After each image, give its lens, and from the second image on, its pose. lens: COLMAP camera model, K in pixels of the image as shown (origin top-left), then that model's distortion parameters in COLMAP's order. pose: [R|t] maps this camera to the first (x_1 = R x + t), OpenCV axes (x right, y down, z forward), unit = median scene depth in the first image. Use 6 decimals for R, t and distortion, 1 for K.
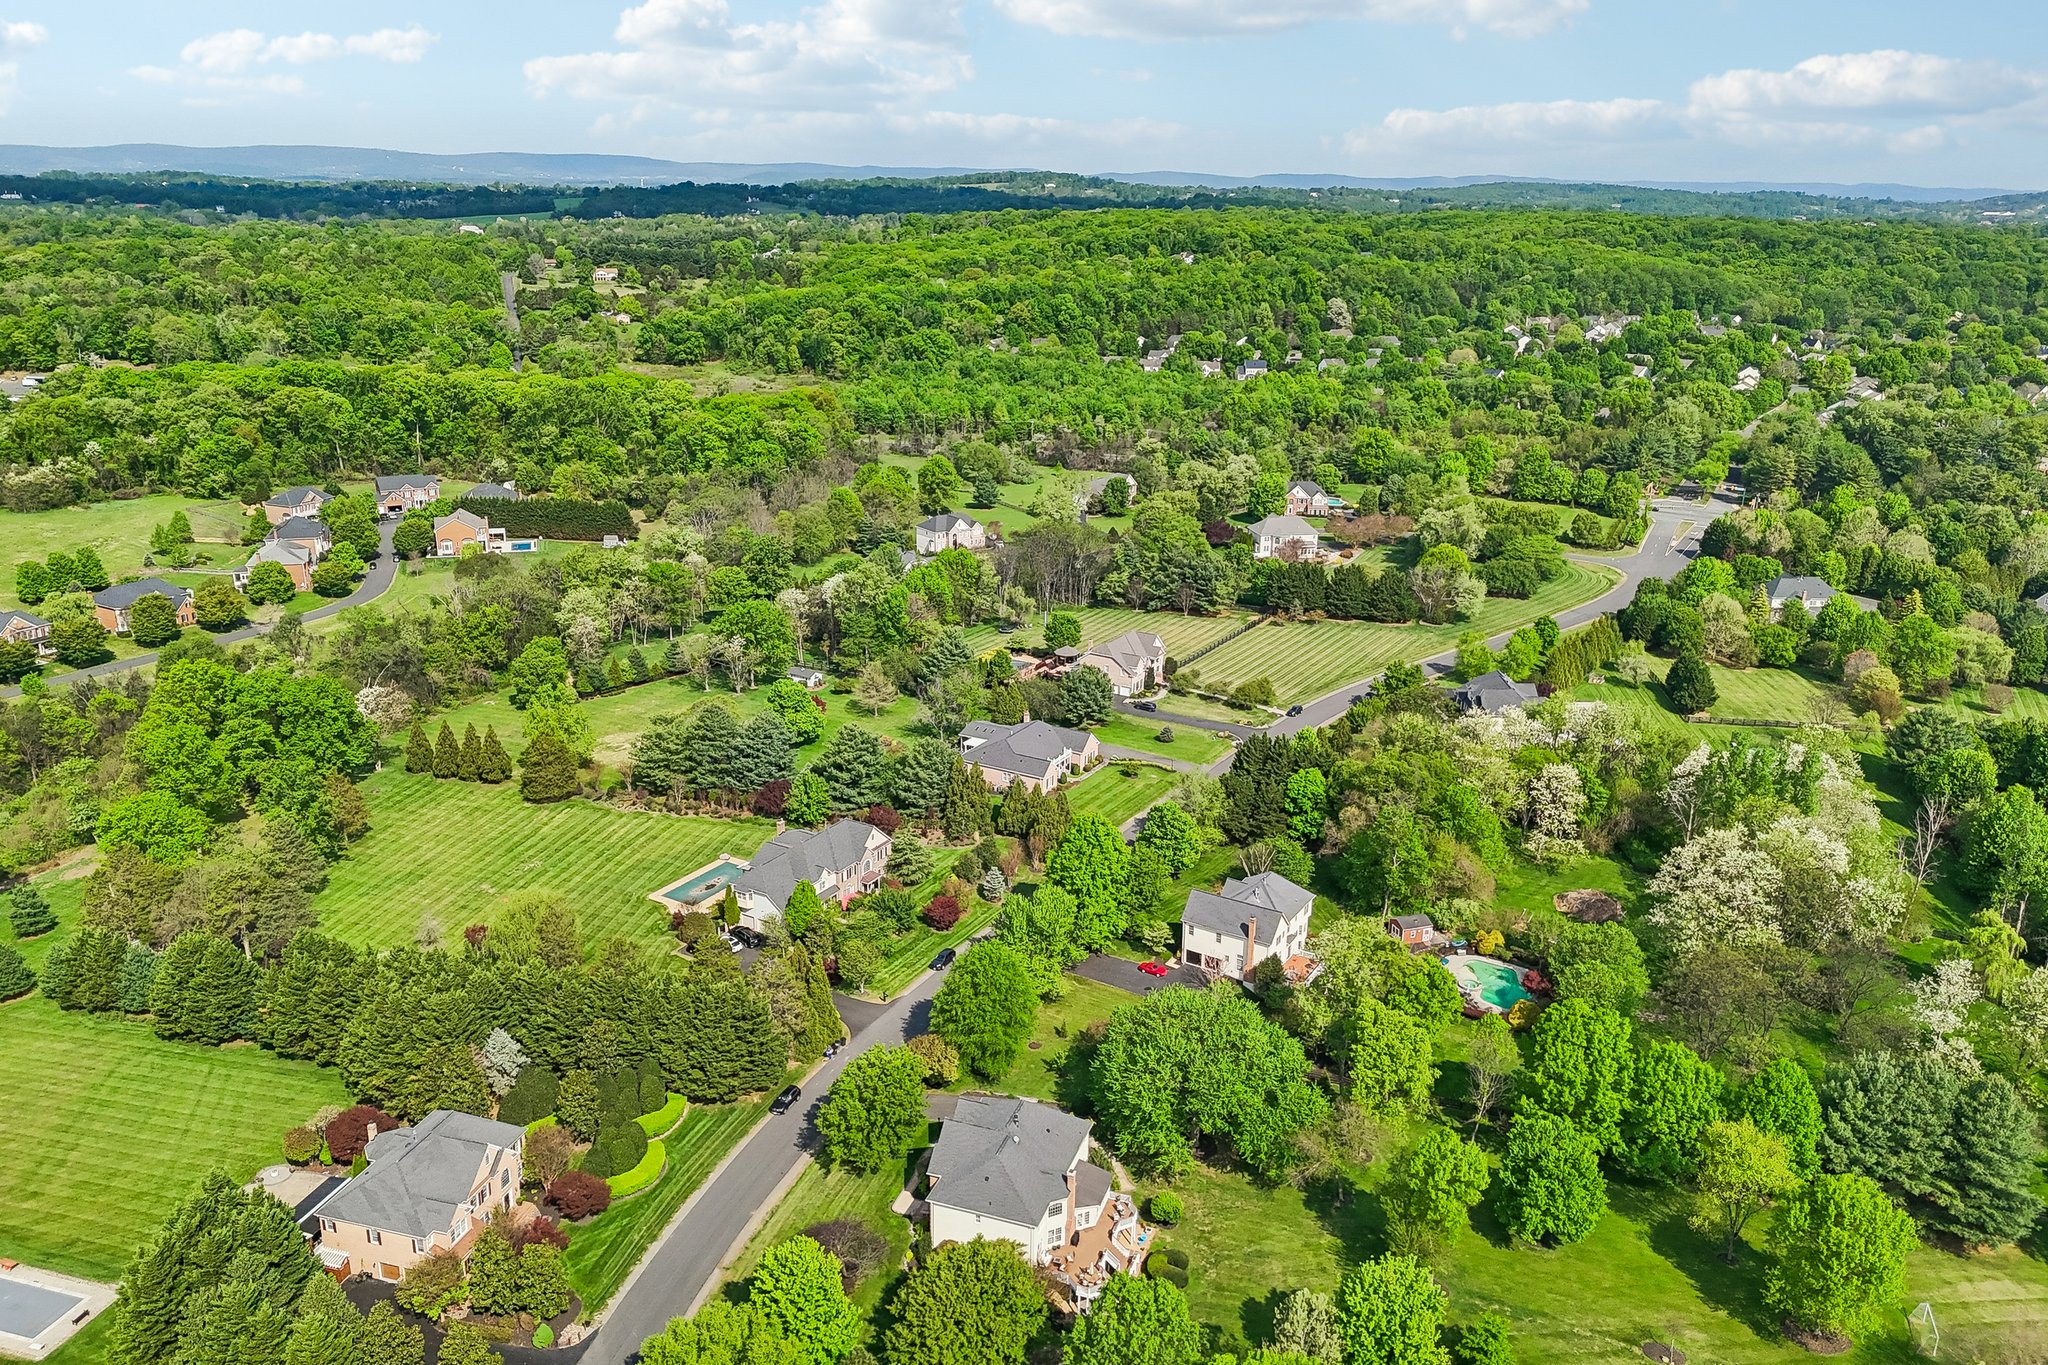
lens RADIAL K [[1501.3, 0, 1022.1], [0, 1501.3, 710.1], [0, 0, 1]] dist [0.091383, -0.108471]
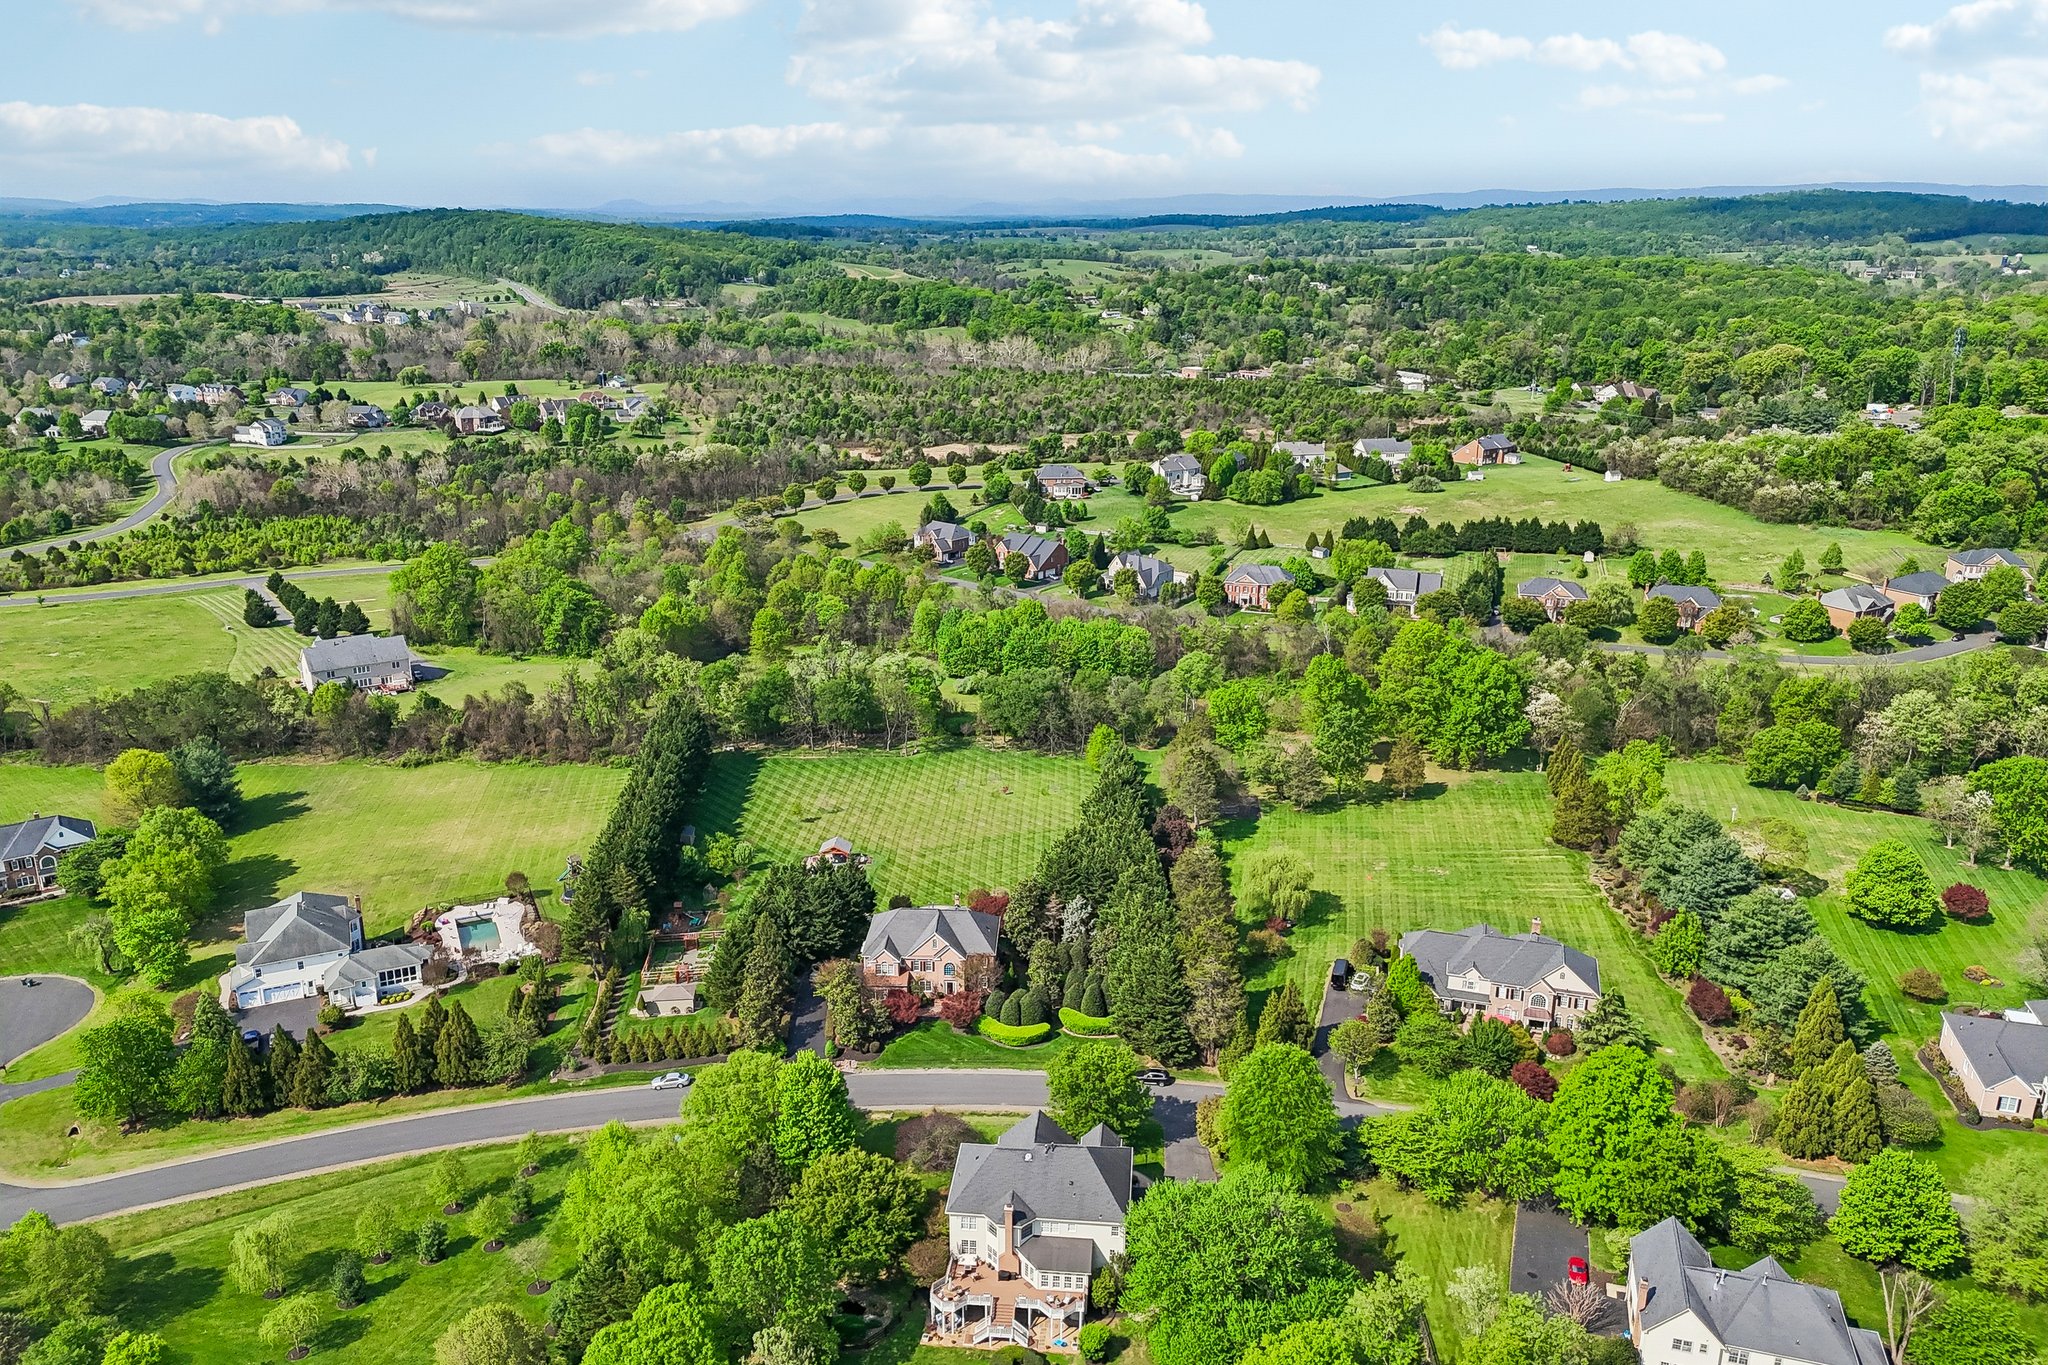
lens RADIAL K [[1501.3, 0, 1022.1], [0, 1501.3, 710.1], [0, 0, 1]] dist [0.091383, -0.108471]
pose [[0.236853, 0.293661, -0.926101, 0.244792], [-0.318823, 0.923931, 0.211433, -0.058075], [0.917743, 0.245184, 0.312462, 0.179699]]
